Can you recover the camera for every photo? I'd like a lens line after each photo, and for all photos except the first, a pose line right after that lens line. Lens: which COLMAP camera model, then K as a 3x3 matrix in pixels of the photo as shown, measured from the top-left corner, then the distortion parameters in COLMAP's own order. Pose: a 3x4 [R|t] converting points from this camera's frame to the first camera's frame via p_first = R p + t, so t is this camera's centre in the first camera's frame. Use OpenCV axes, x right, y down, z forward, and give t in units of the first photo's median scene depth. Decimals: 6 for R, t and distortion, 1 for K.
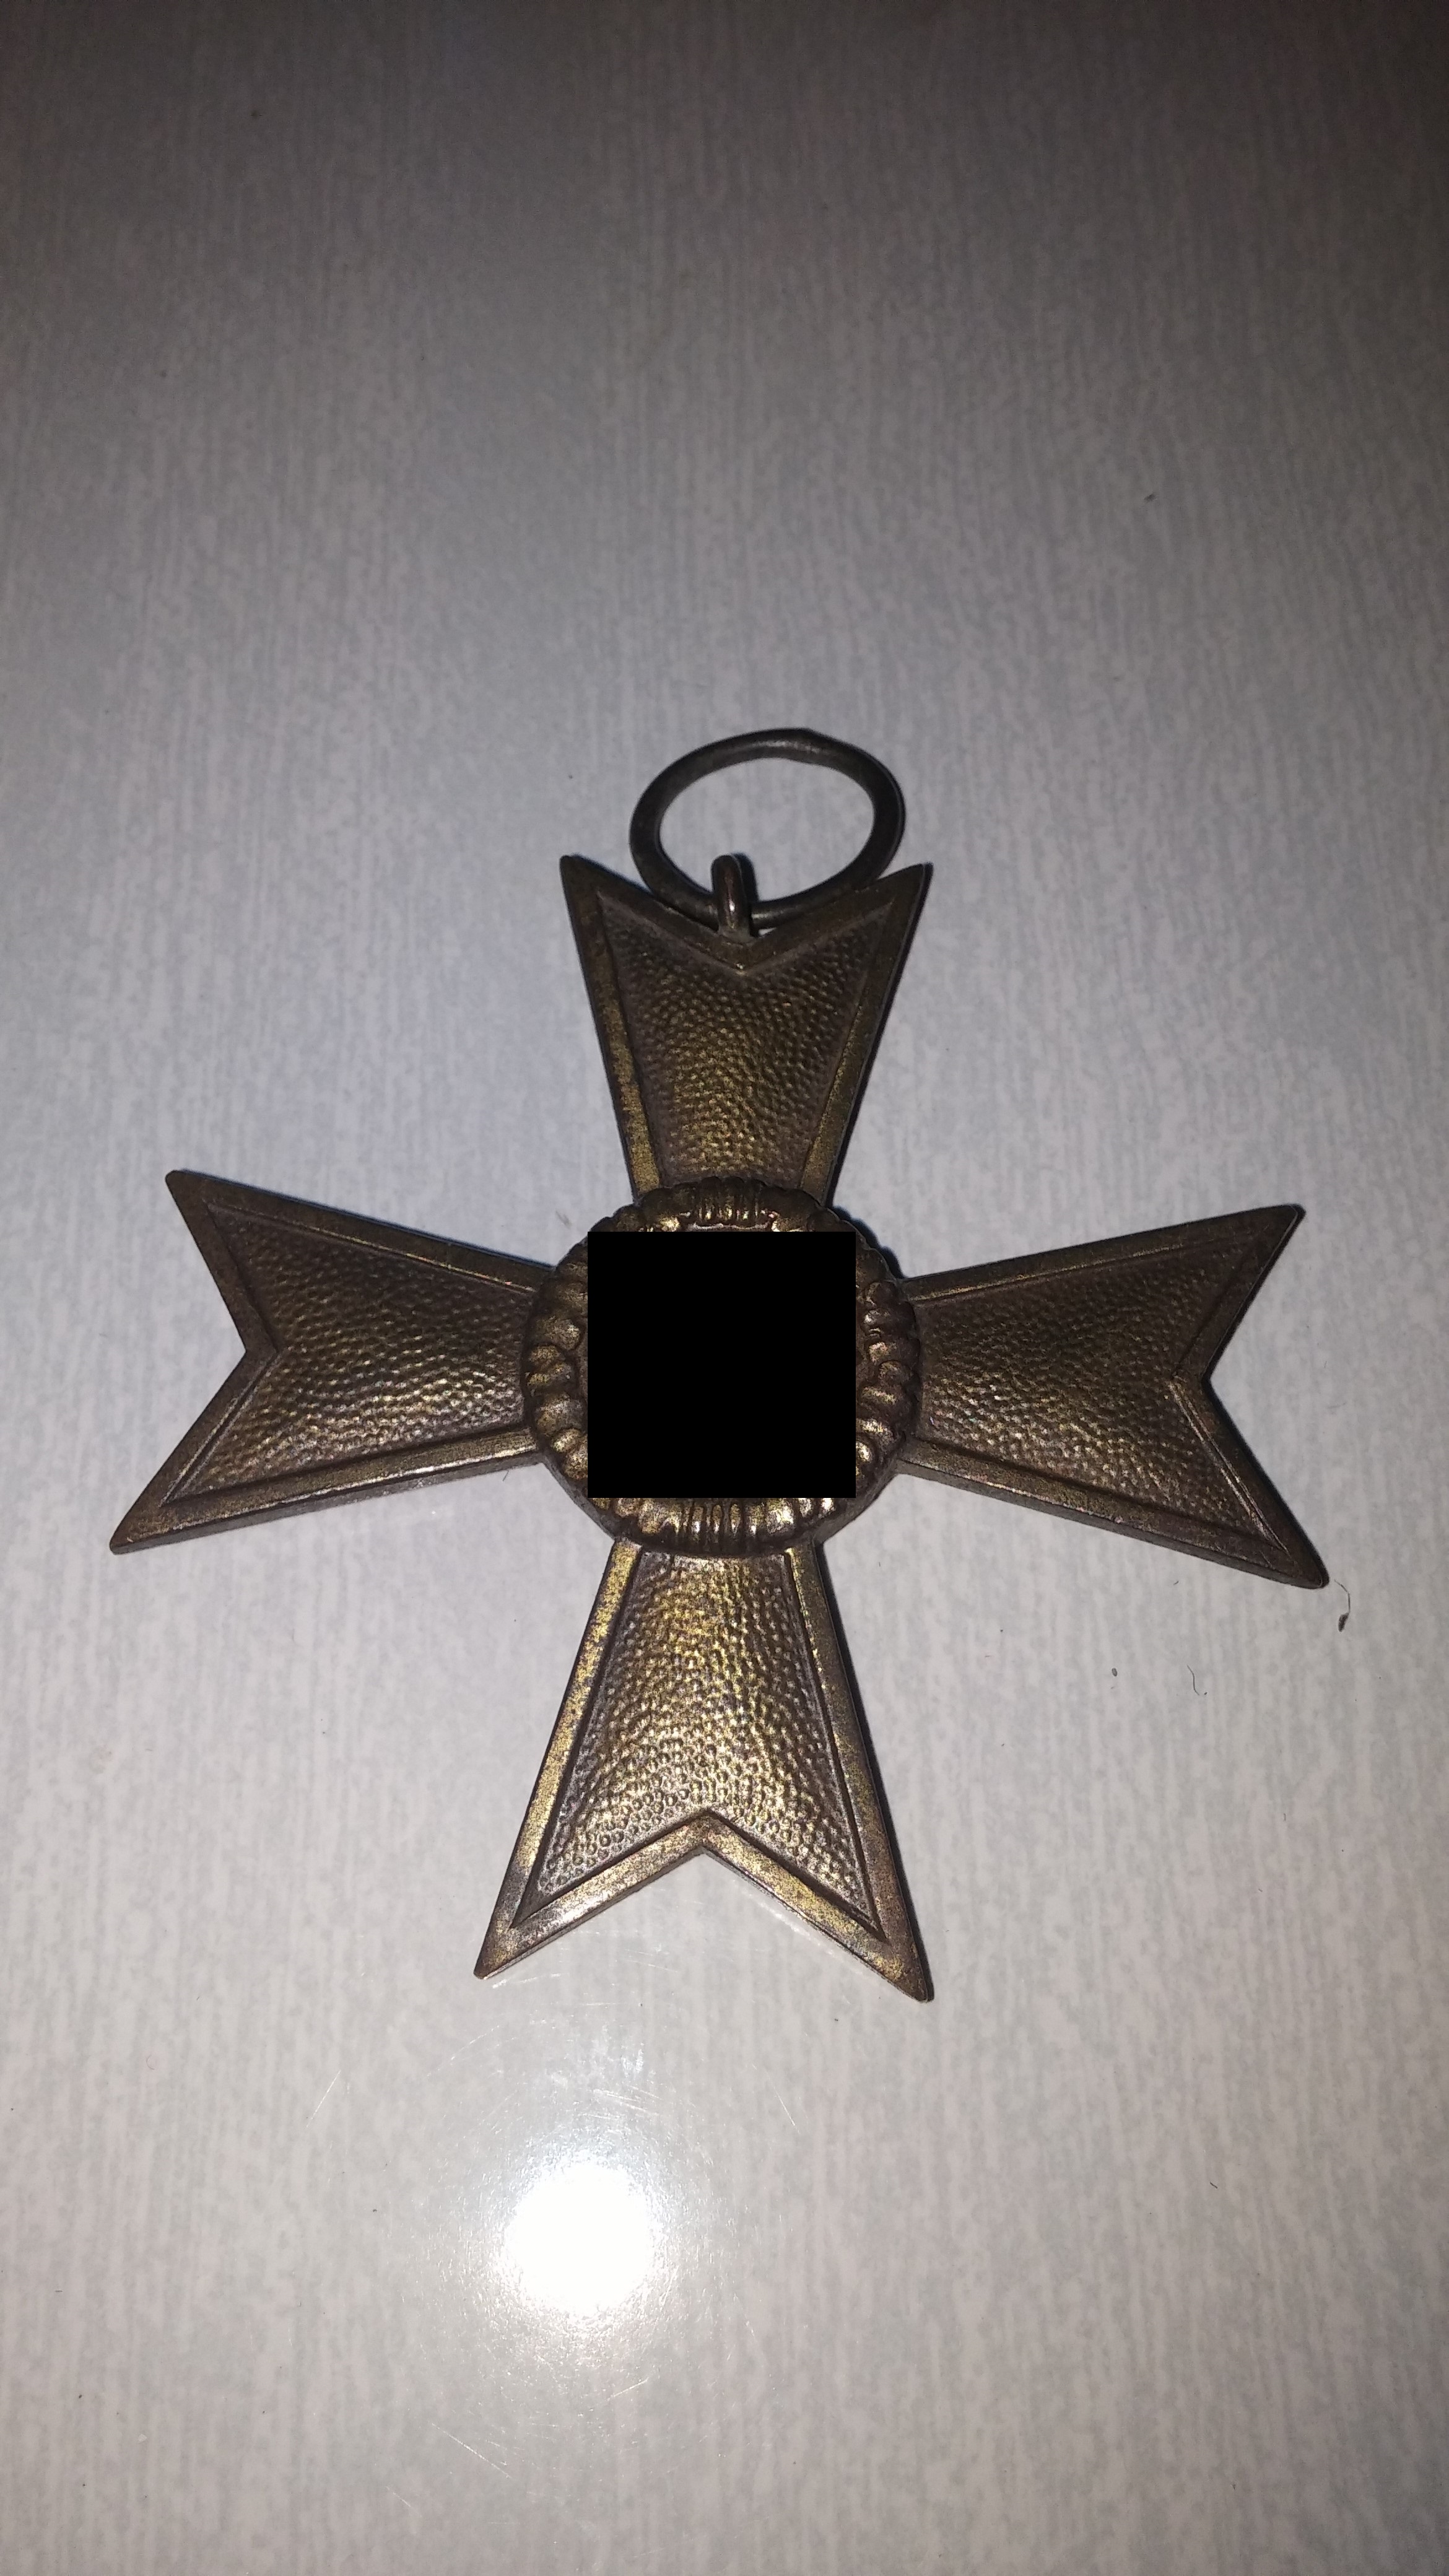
lens RADIAL K [[2242.7, 0, 731.9], [0, 2242.7, 1322.0], [0, 0, 1]] dist [0.065941, -0.133061]
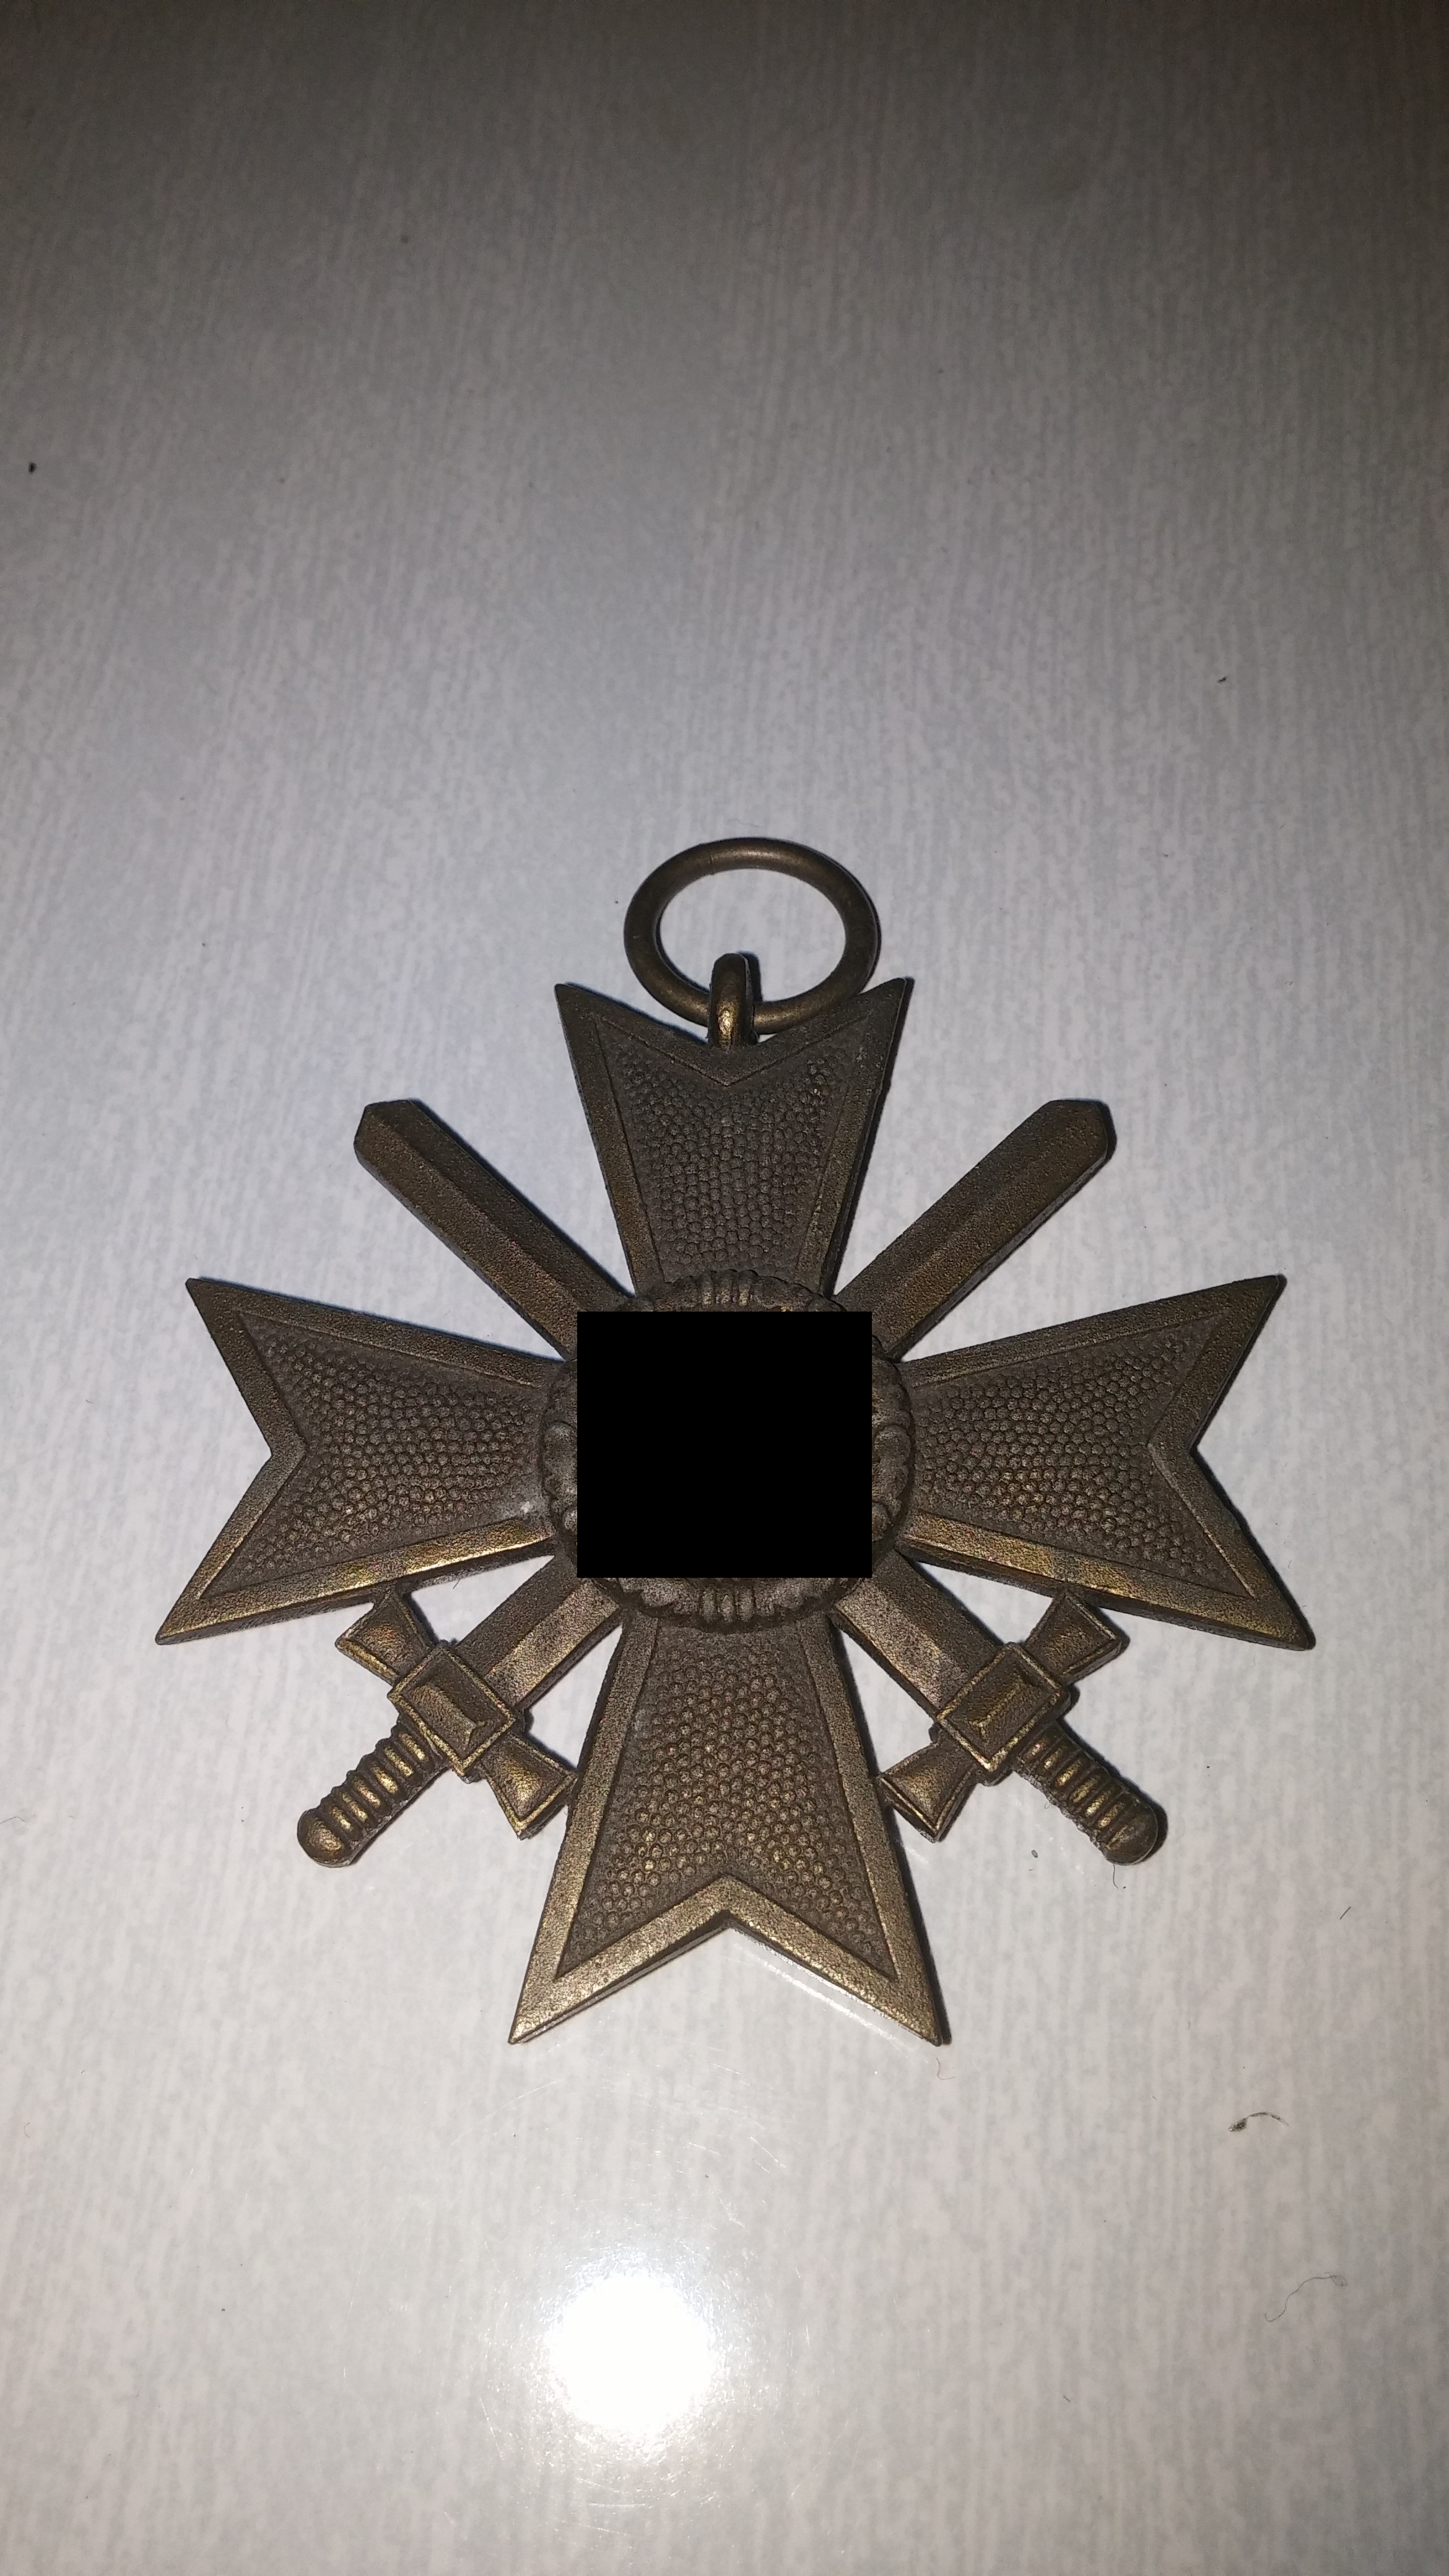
lens RADIAL K [[2242.7, 0, 728.9], [0, 2242.7, 1297.2], [0, 0, 1]] dist [0.065941, -0.133061]
pose [[0.992279, 0.103882, -0.067758, 0.071477], [-0.106911, 0.993351, -0.042712, -0.027800], [0.062870, 0.049627, 0.996787, -0.004856]]
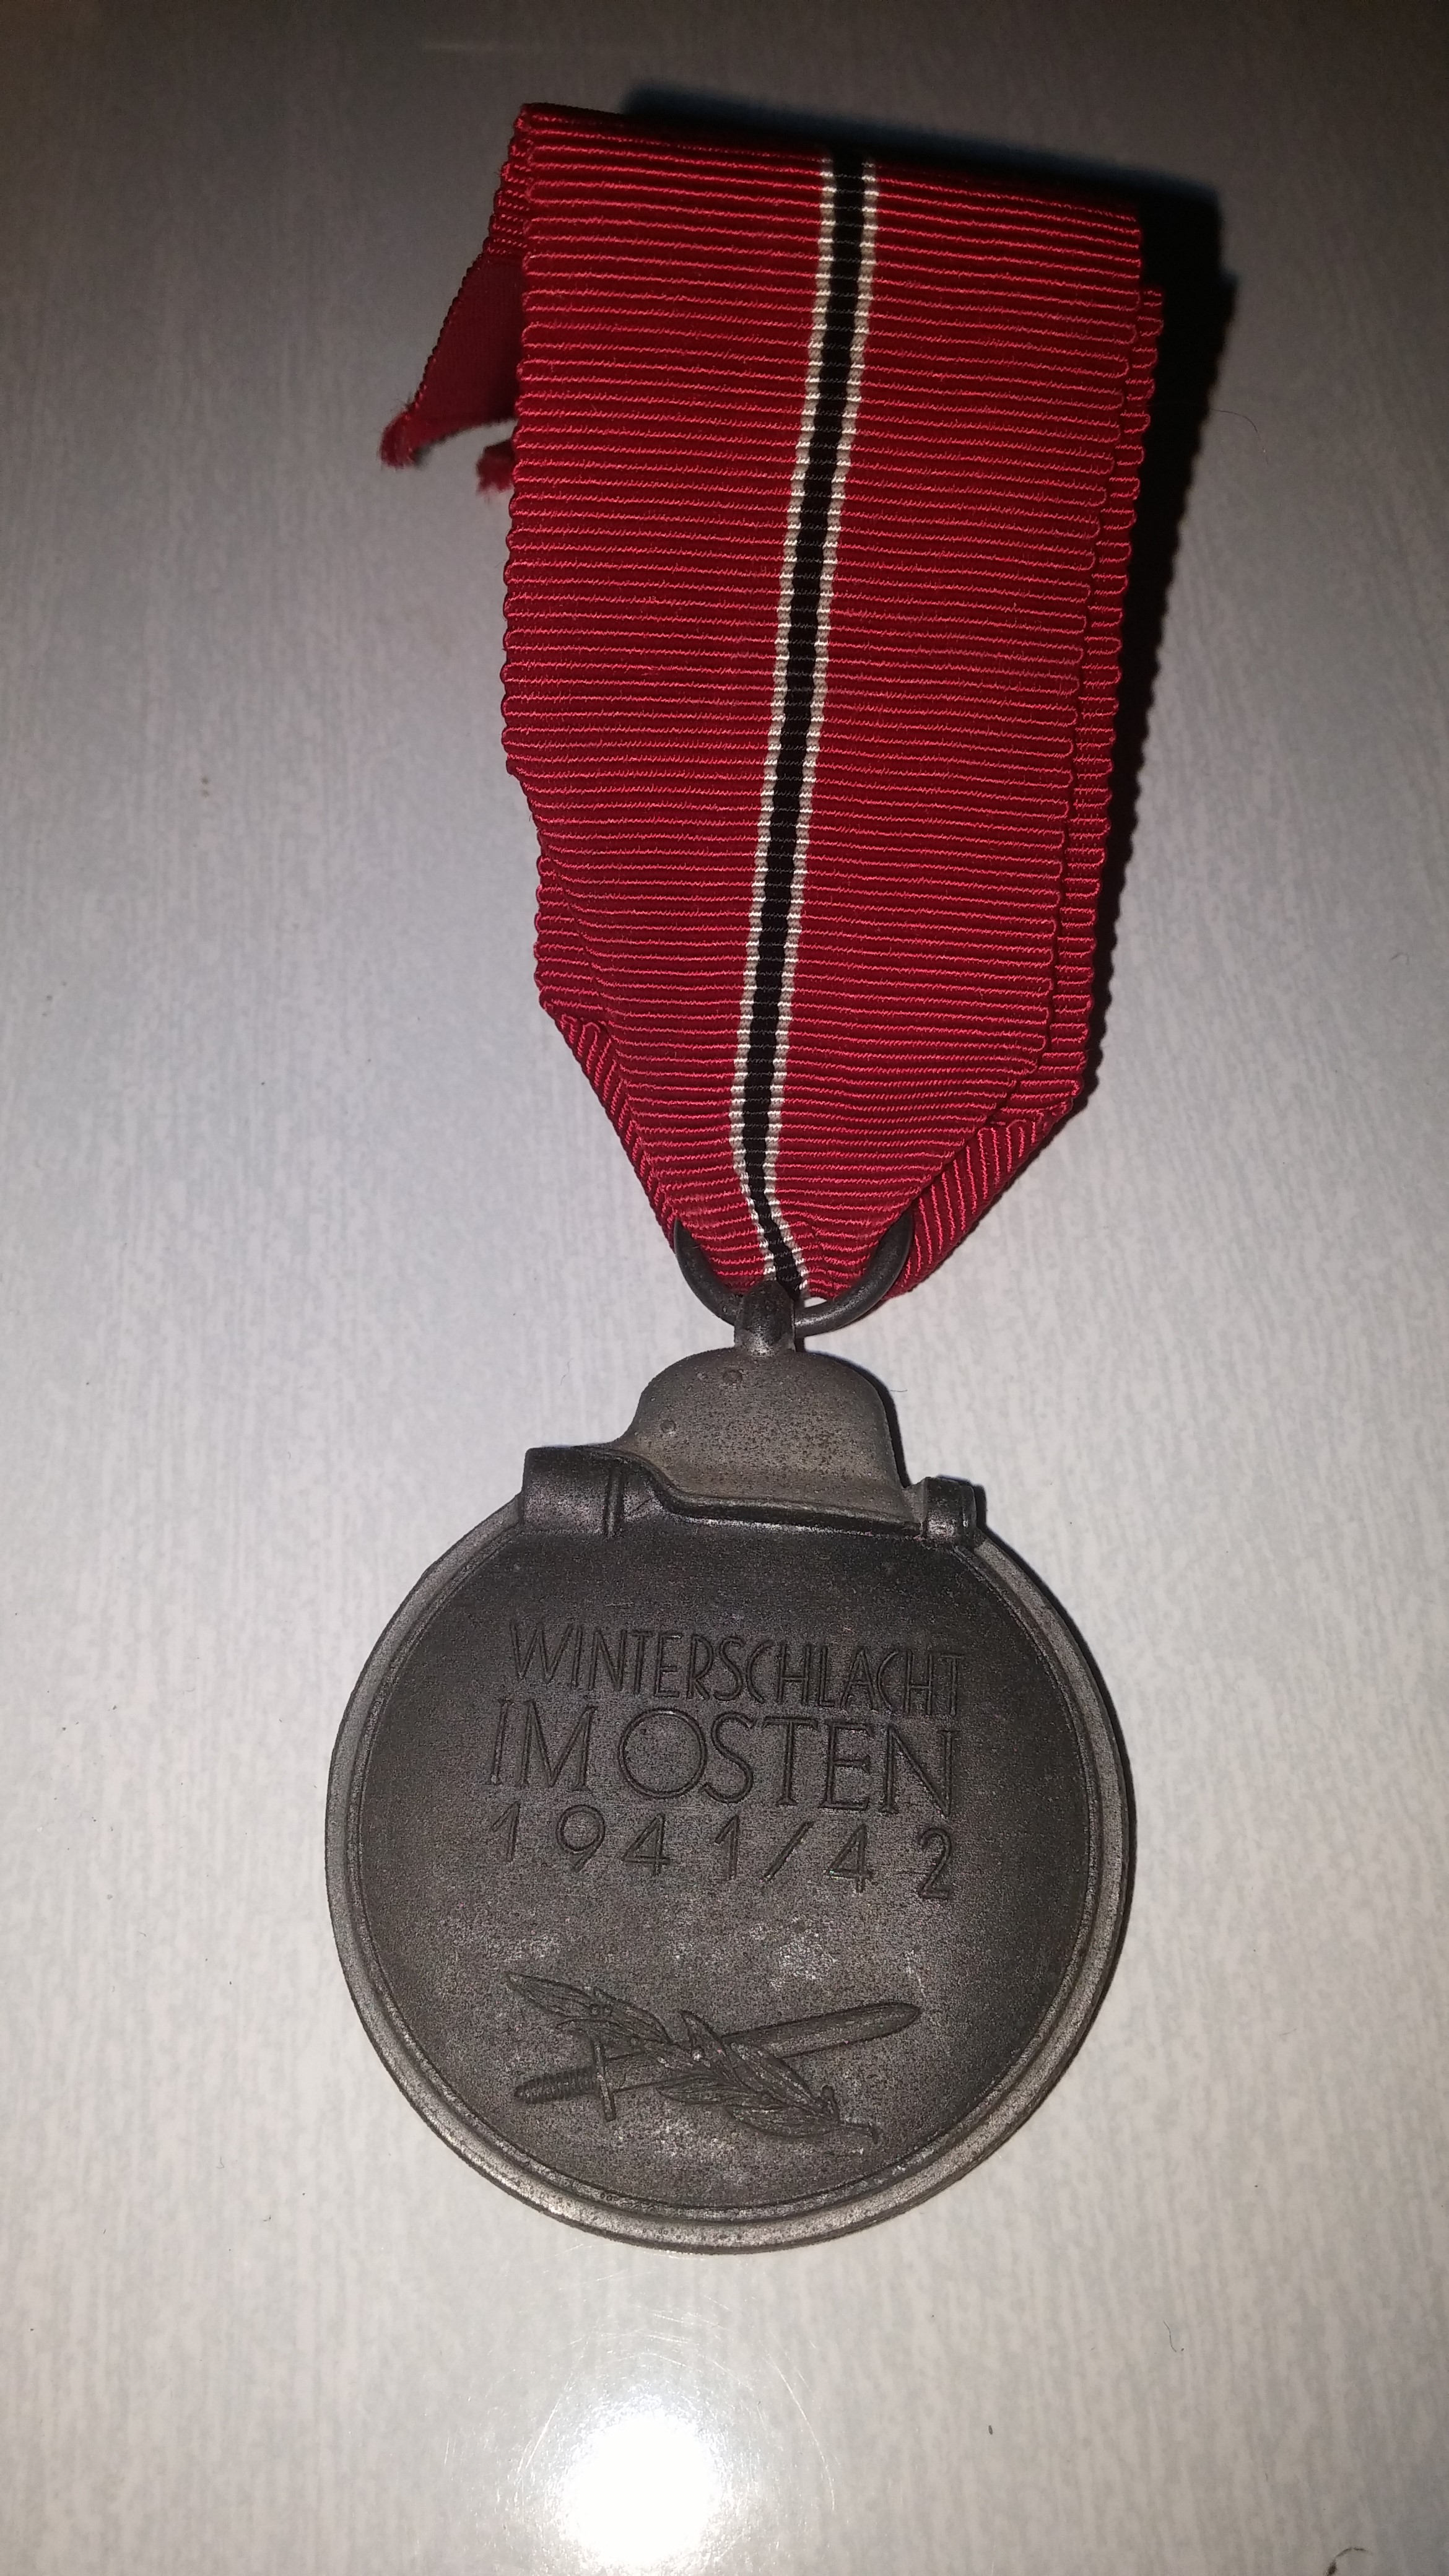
lens RADIAL K [[2242.7, 0, 729.6], [0, 2242.7, 1301.6], [0, 0, 1]] dist [0.065941, -0.133061]
pose [[0.998173, -0.060037, 0.006746, 0.022921], [0.060410, 0.993191, -0.099614, -0.200212], [-0.000719, 0.099839, 0.995003, -0.069905]]
